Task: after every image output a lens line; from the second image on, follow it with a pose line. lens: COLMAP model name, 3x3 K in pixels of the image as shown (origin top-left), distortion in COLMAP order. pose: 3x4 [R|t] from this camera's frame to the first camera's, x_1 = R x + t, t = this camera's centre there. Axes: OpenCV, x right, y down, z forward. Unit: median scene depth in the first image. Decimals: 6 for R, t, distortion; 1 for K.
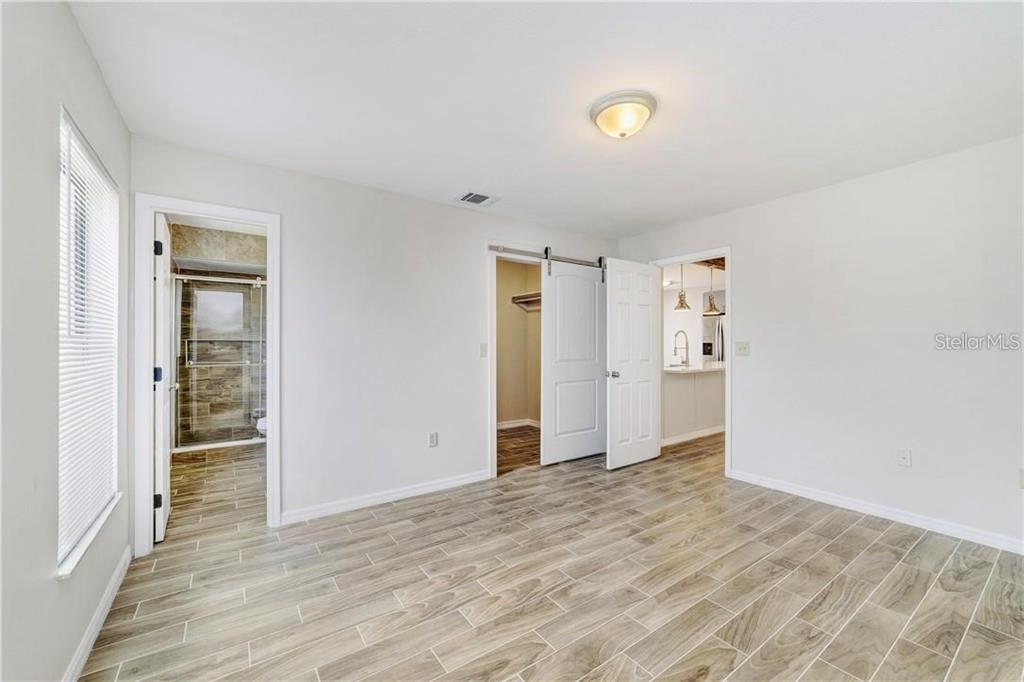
lens RADIAL K [[408.3, 0, 511.3], [0, 408.3, 344.5], [0, 0, 1]] dist [0.000403, -0.000022]
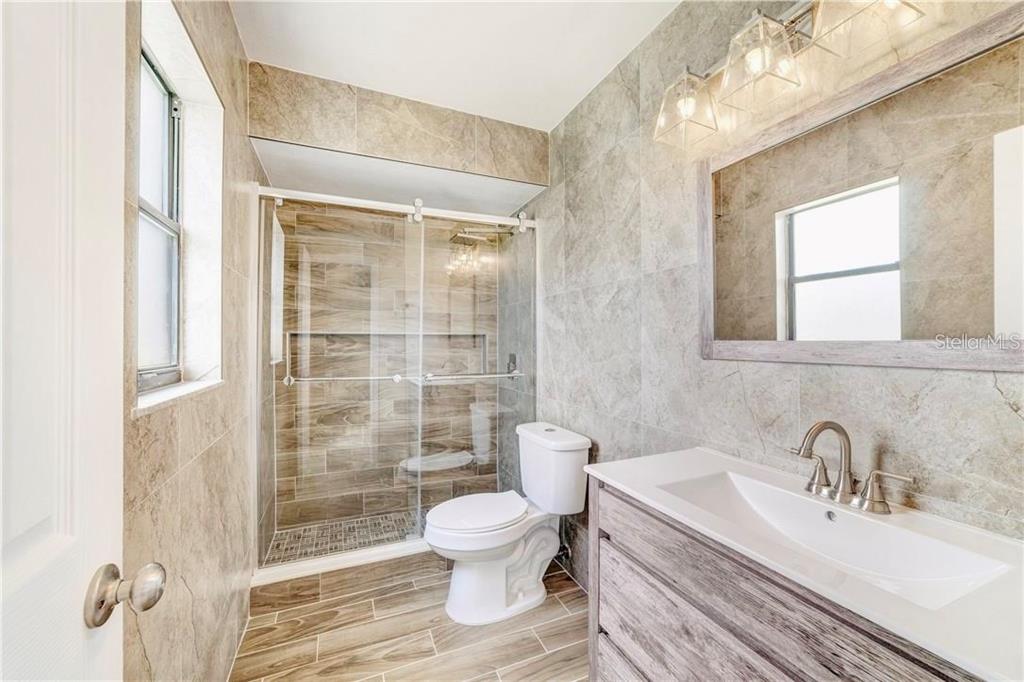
lens RADIAL K [[408.3, 0, 515.2], [0, 408.3, 339.1], [0, 0, 1]] dist [0.000403, -0.000022]
pose [[0.973694, 0.001155, -0.227856, -0.418844], [-0.001379, 0.999999, -0.000823, -0.002573], [0.227854, 0.001115, 0.973695, 0.588022]]
